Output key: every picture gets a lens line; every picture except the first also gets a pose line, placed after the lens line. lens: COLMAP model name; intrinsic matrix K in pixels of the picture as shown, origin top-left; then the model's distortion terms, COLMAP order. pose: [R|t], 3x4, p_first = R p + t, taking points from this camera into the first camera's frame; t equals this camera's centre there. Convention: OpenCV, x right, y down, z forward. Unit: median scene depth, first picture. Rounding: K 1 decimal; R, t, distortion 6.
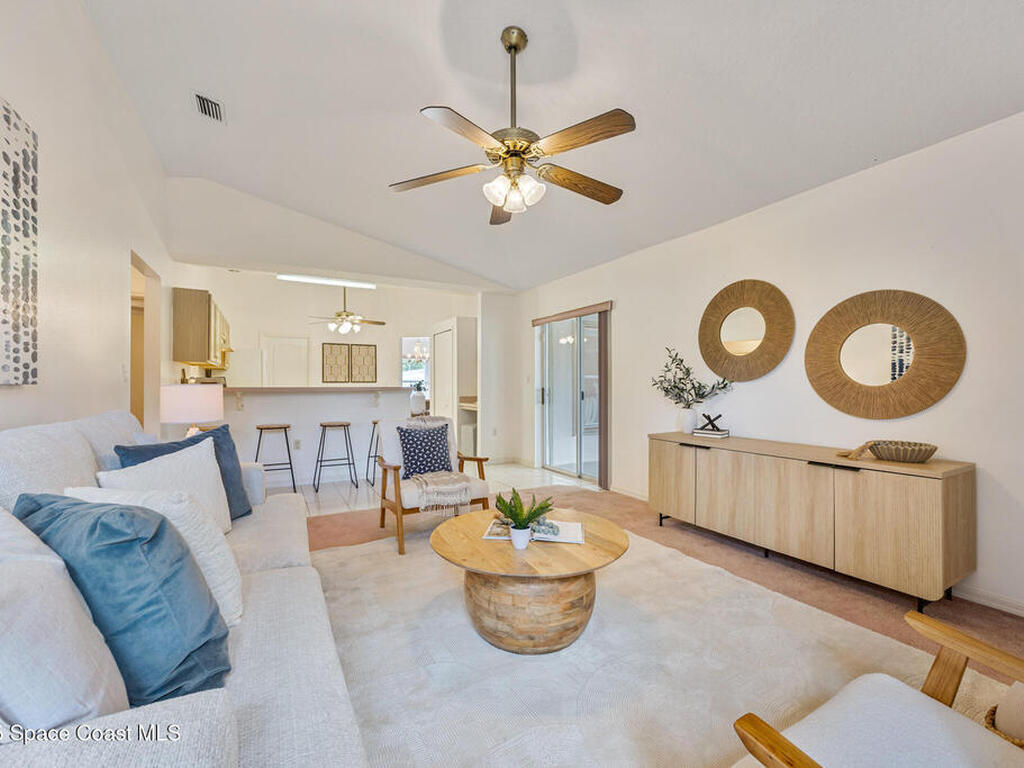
lens RADIAL K [[439.3, 0, 507.4], [0, 439.3, 386.6], [0, 0, 1]] dist [-0.003687, -0.000827]
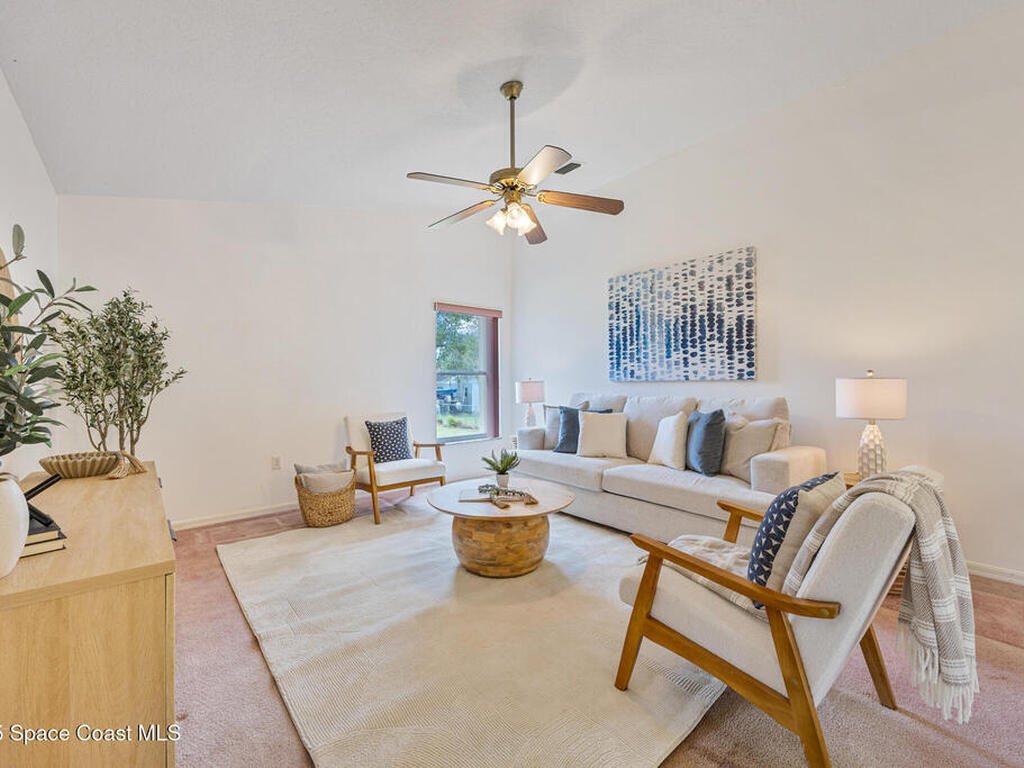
lens RADIAL K [[432.5, 0, 512.0], [0, 432.5, 384.0], [0, 0, 1]] dist [-0.023641, -0.000173]
pose [[-0.978731, 0.009658, -0.204918, 0.258673], [0.008732, 0.999947, 0.005424, -0.003595], [0.204960, 0.003520, -0.978764, 2.136138]]
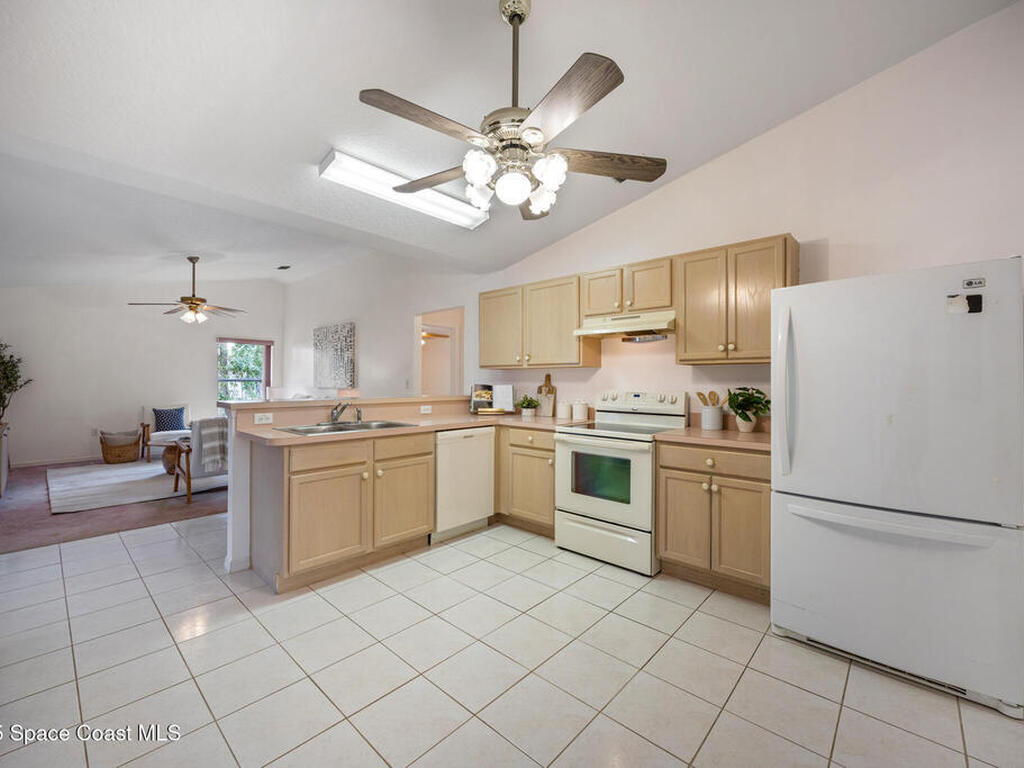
lens RADIAL K [[437.6, 0, 511.1], [0, 437.6, 376.7], [0, 0, 1]] dist [-0.003619, -0.000390]
pose [[-0.946554, -0.008789, -0.322427, -0.965813], [-0.006370, 0.999943, -0.008557, -0.067346], [0.322484, -0.006046, -0.946556, 4.137781]]
